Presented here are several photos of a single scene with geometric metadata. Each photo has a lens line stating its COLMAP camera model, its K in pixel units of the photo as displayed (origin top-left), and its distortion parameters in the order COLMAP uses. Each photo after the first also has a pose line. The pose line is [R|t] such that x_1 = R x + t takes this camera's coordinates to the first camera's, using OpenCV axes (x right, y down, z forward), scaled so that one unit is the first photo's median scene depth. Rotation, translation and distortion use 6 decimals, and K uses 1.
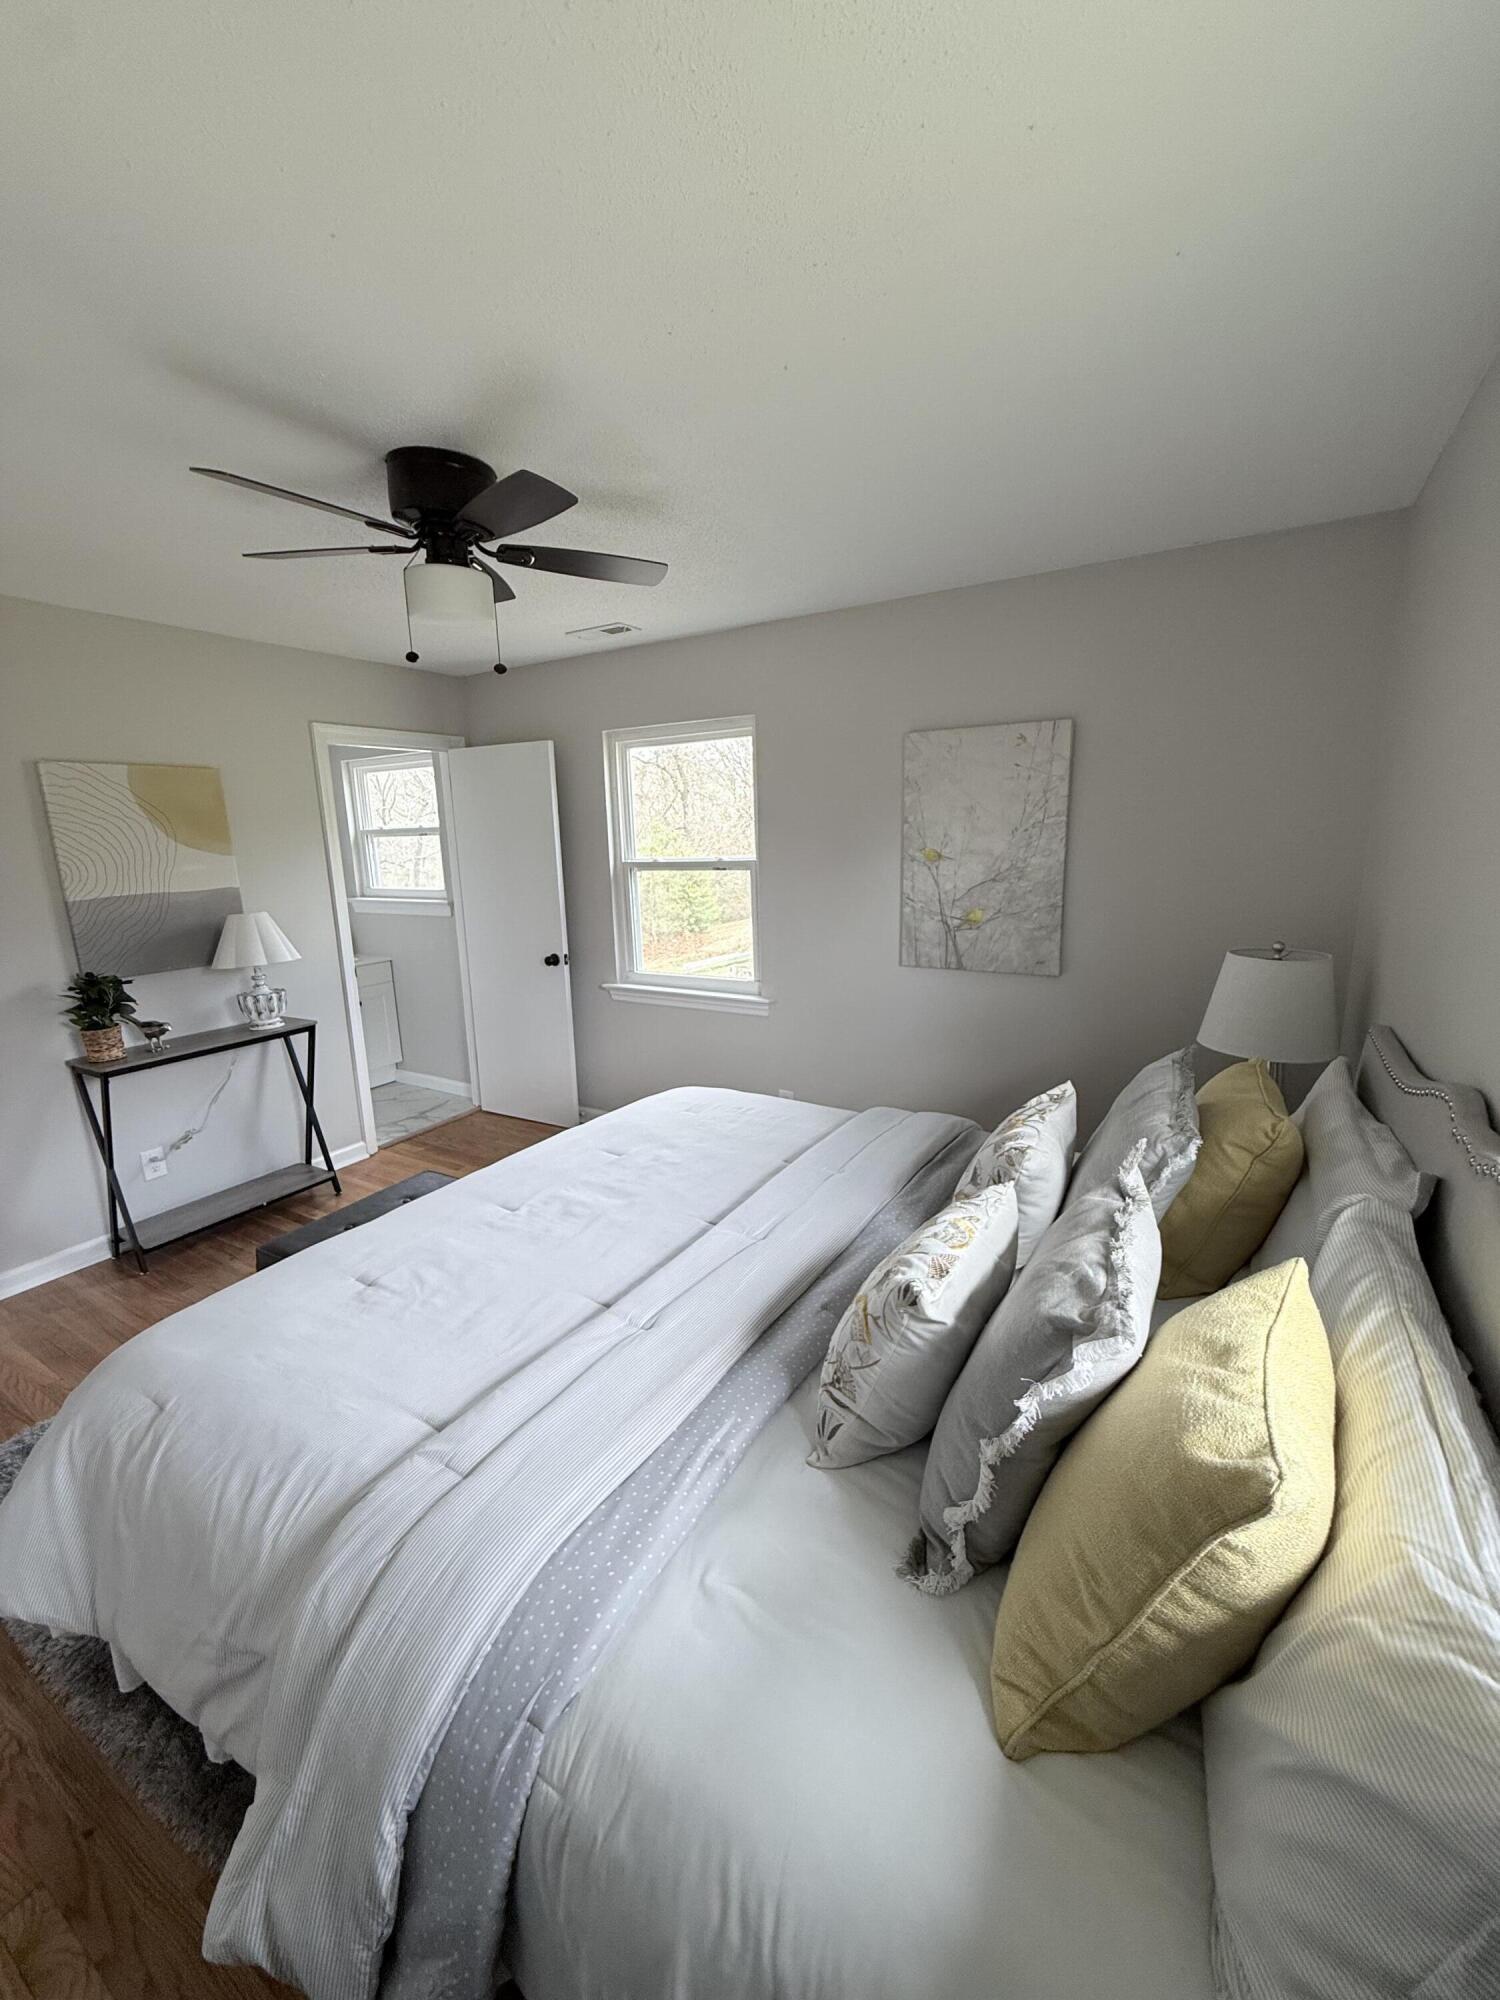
lens RADIAL K [[799.8, 0, 750.0], [0, 799.8, 993.0], [0, 0, 1]] dist [0.000250, -0.000052]
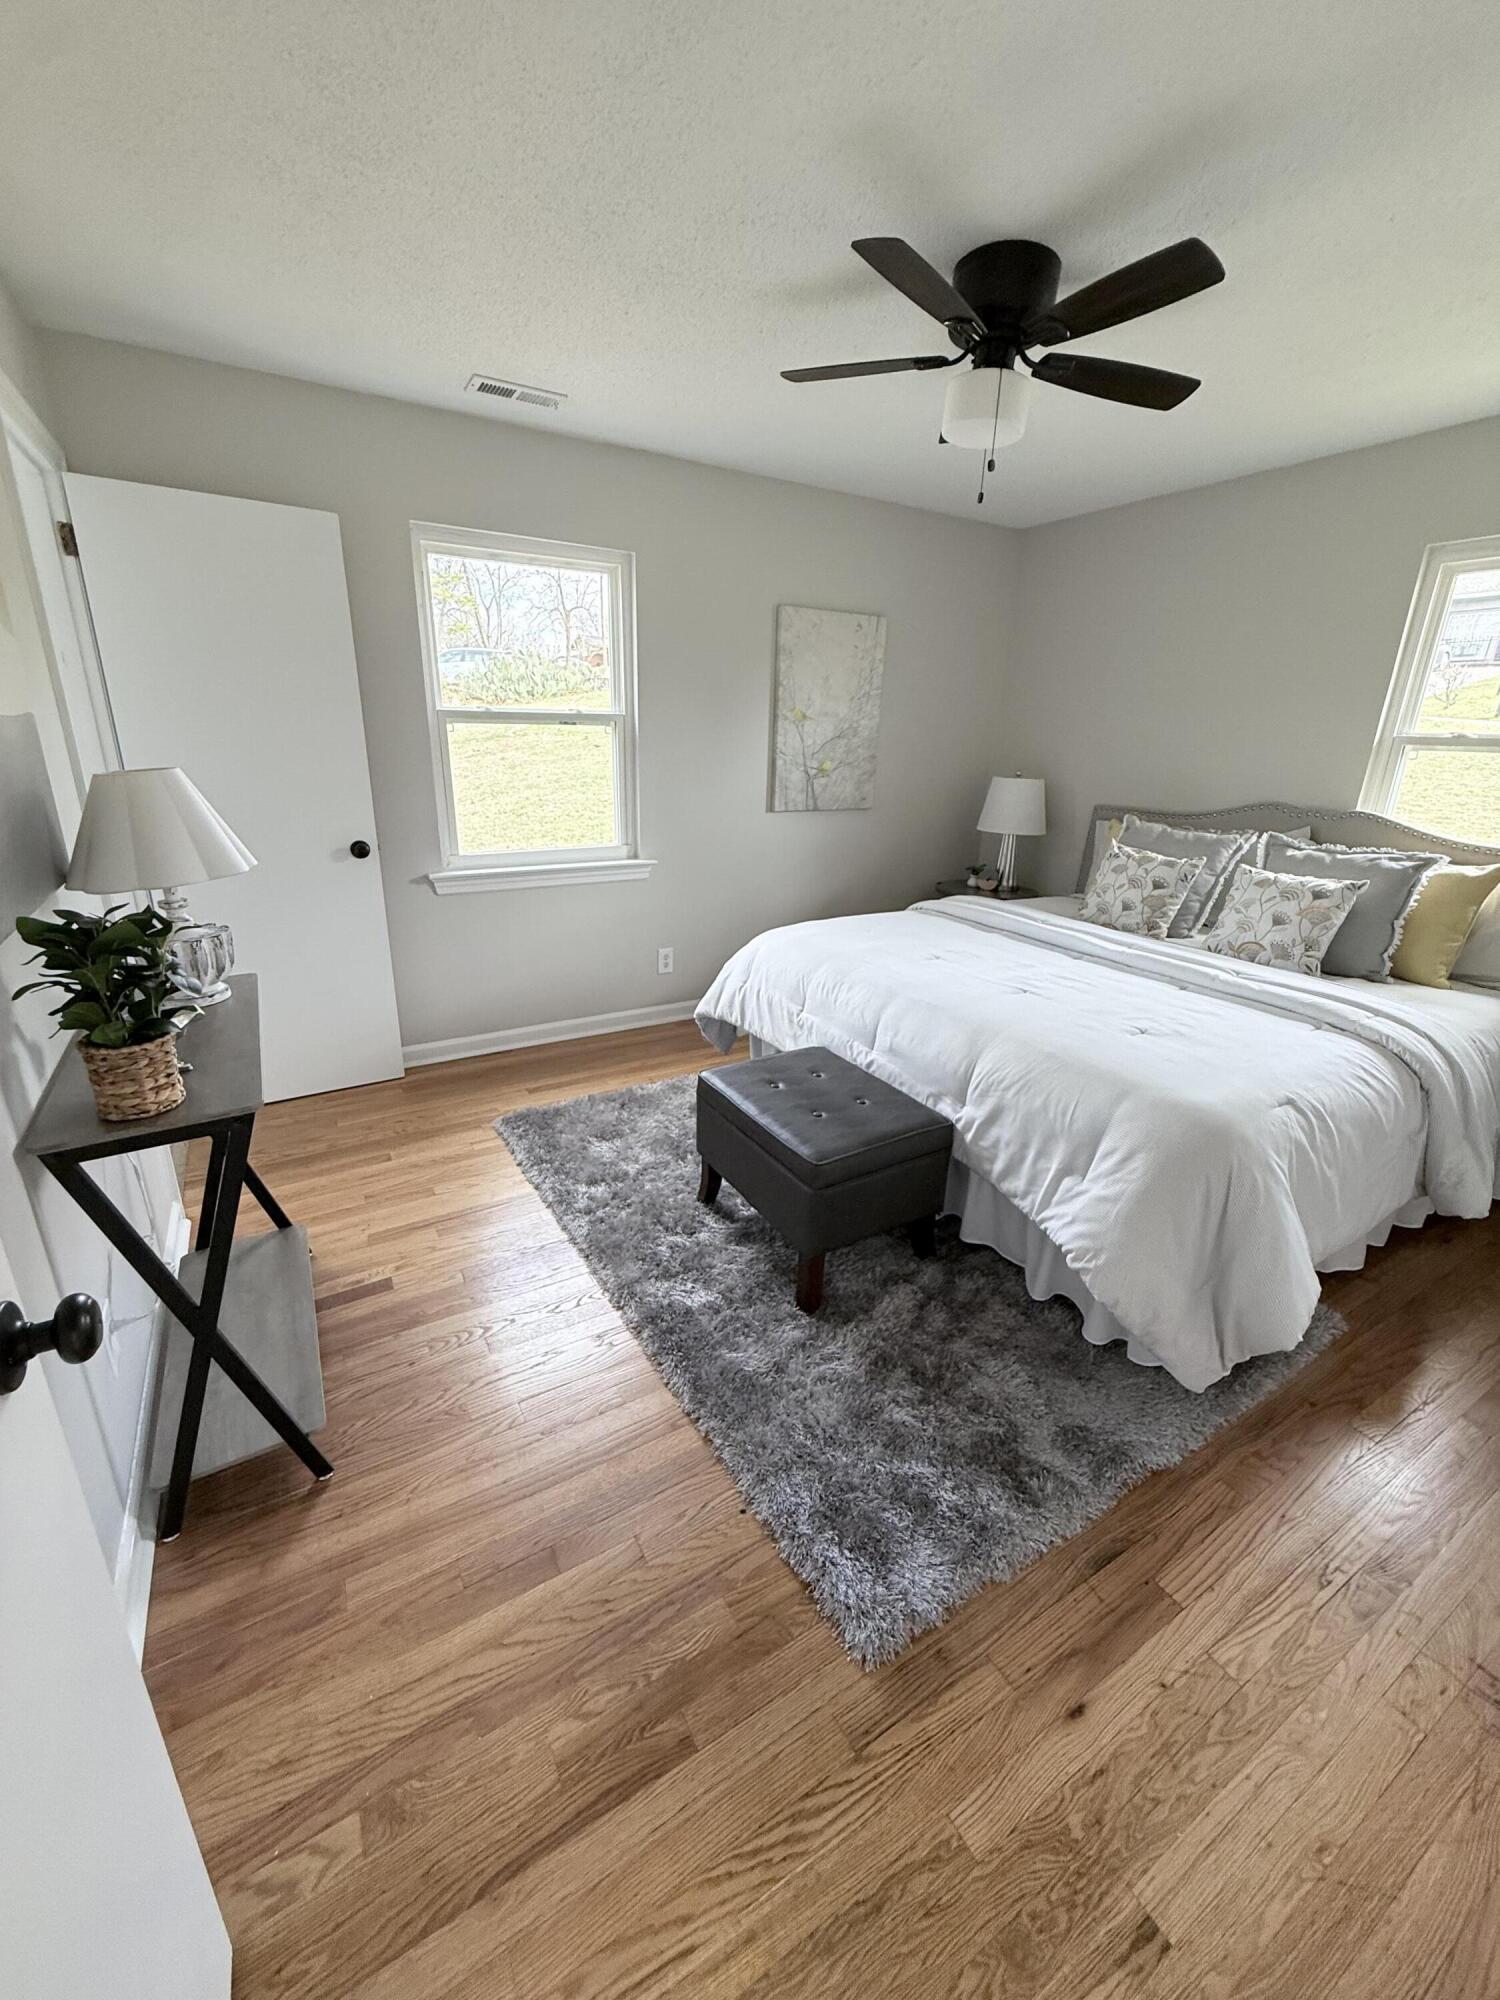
lens RADIAL K [[799.8, 0, 746.1], [0, 799.8, 994.9], [0, 0, 1]] dist [0.000250, -0.000052]
pose [[0.471866, -0.243506, 0.847377, -0.943403], [0.137433, 0.969670, 0.202118, -0.016690], [-0.870893, 0.021085, 0.491021, 0.479980]]
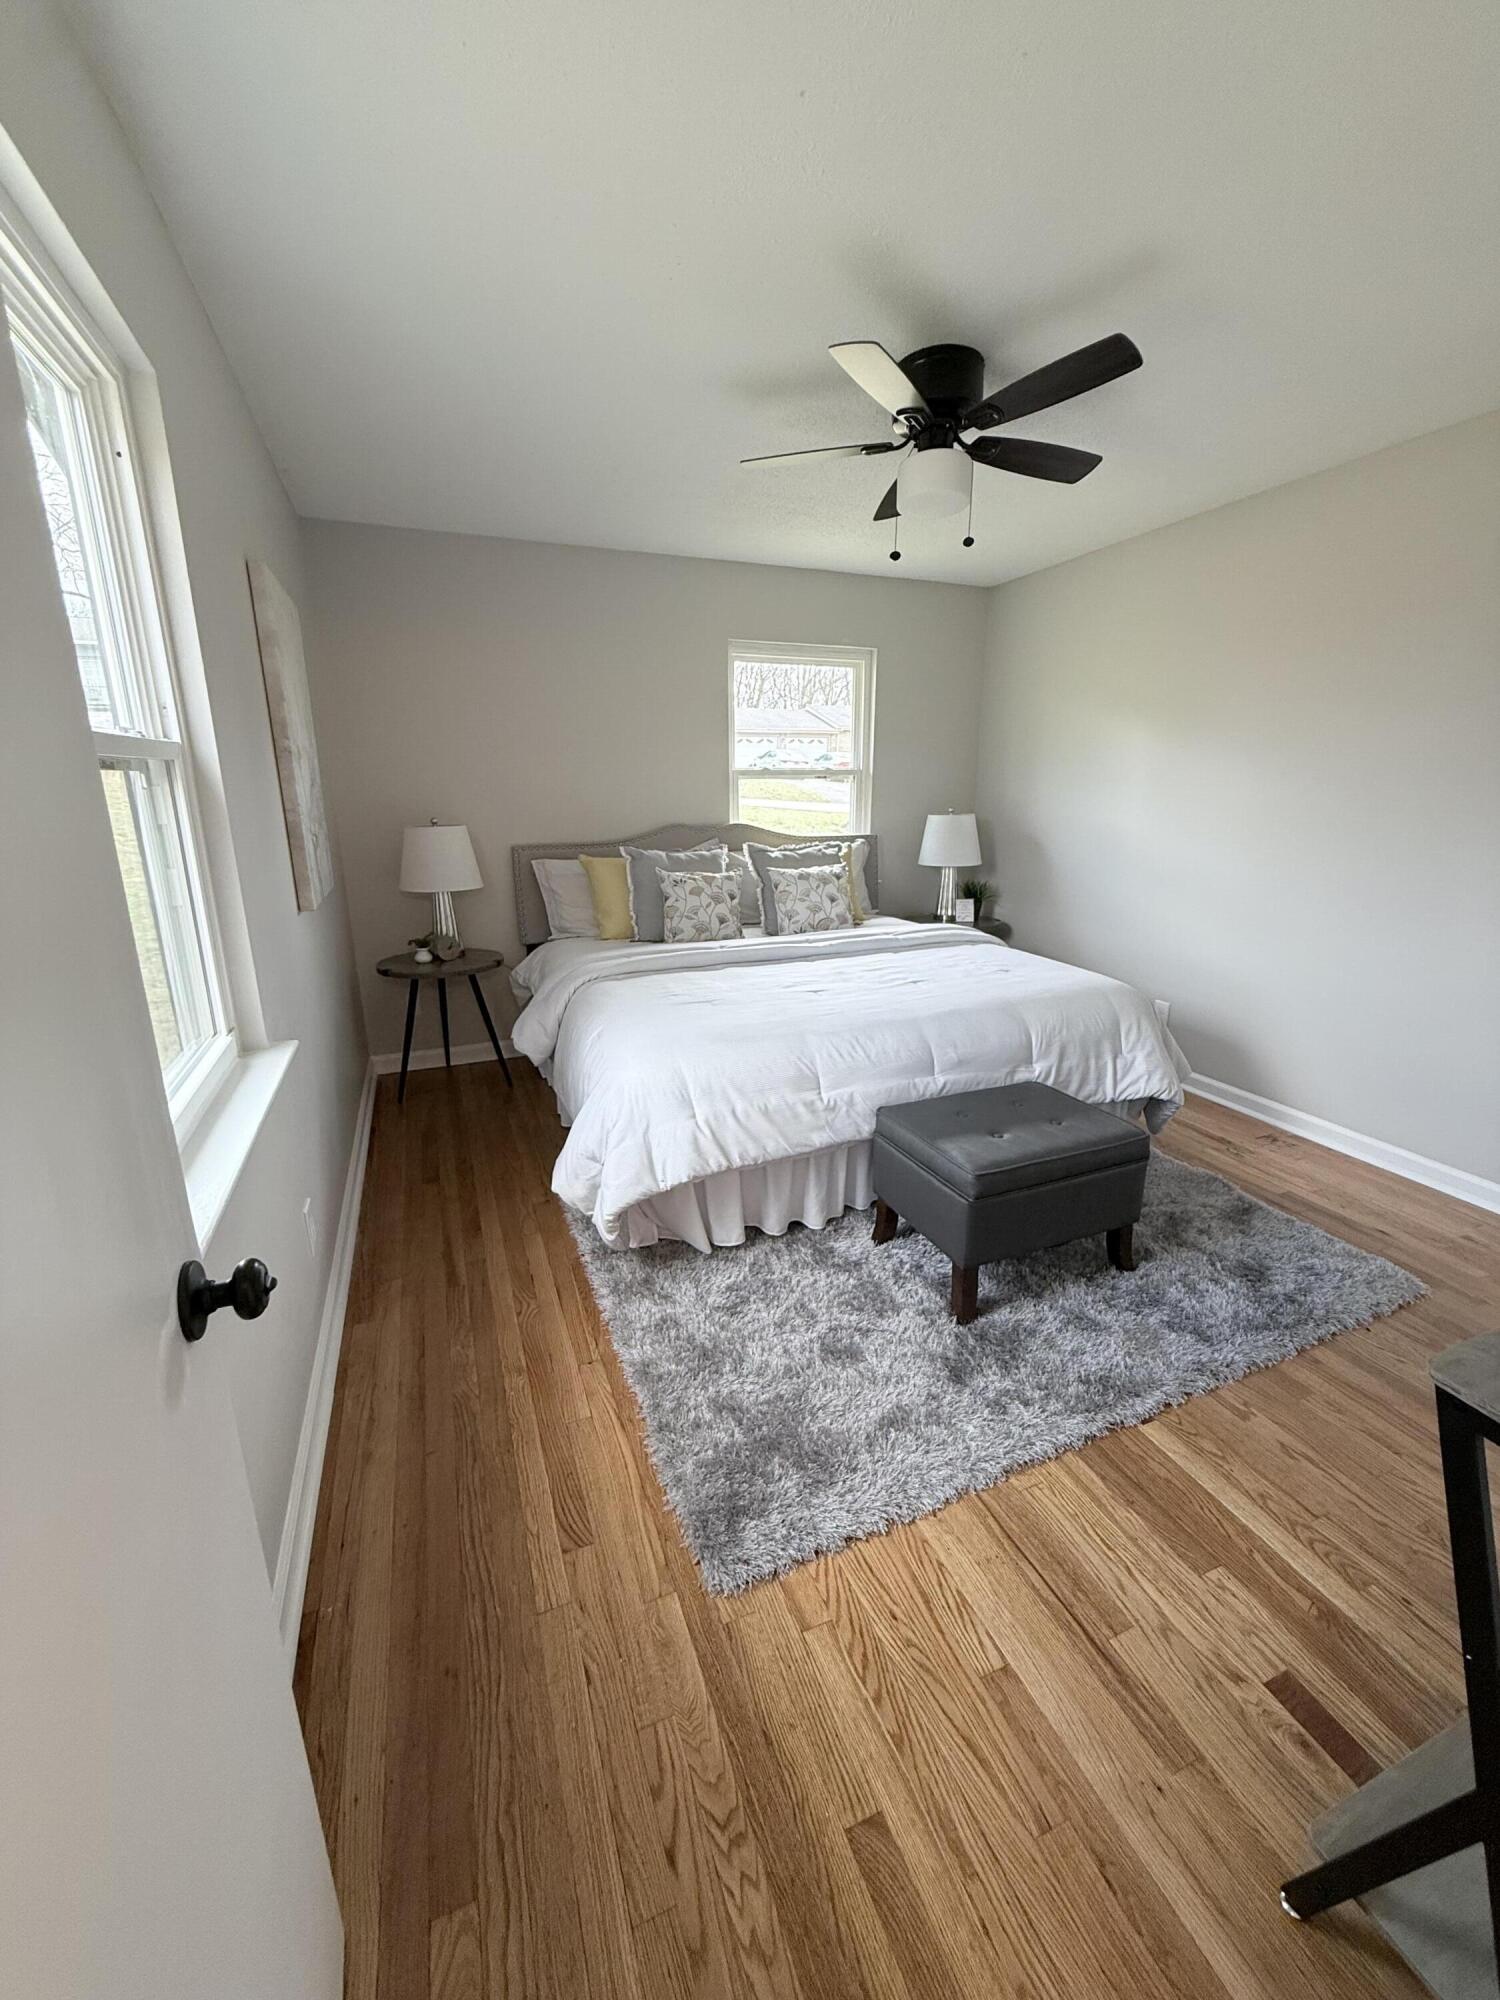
lens RADIAL K [[799.8, 0, 742.9], [0, 799.8, 992.5], [0, 0, 1]] dist [0.000250, -0.000052]
pose [[-0.798795, -0.123195, 0.588855, -0.553048], [0.145667, 0.910076, 0.387998, -0.199181], [-0.583702, 0.395707, -0.709019, 1.382251]]
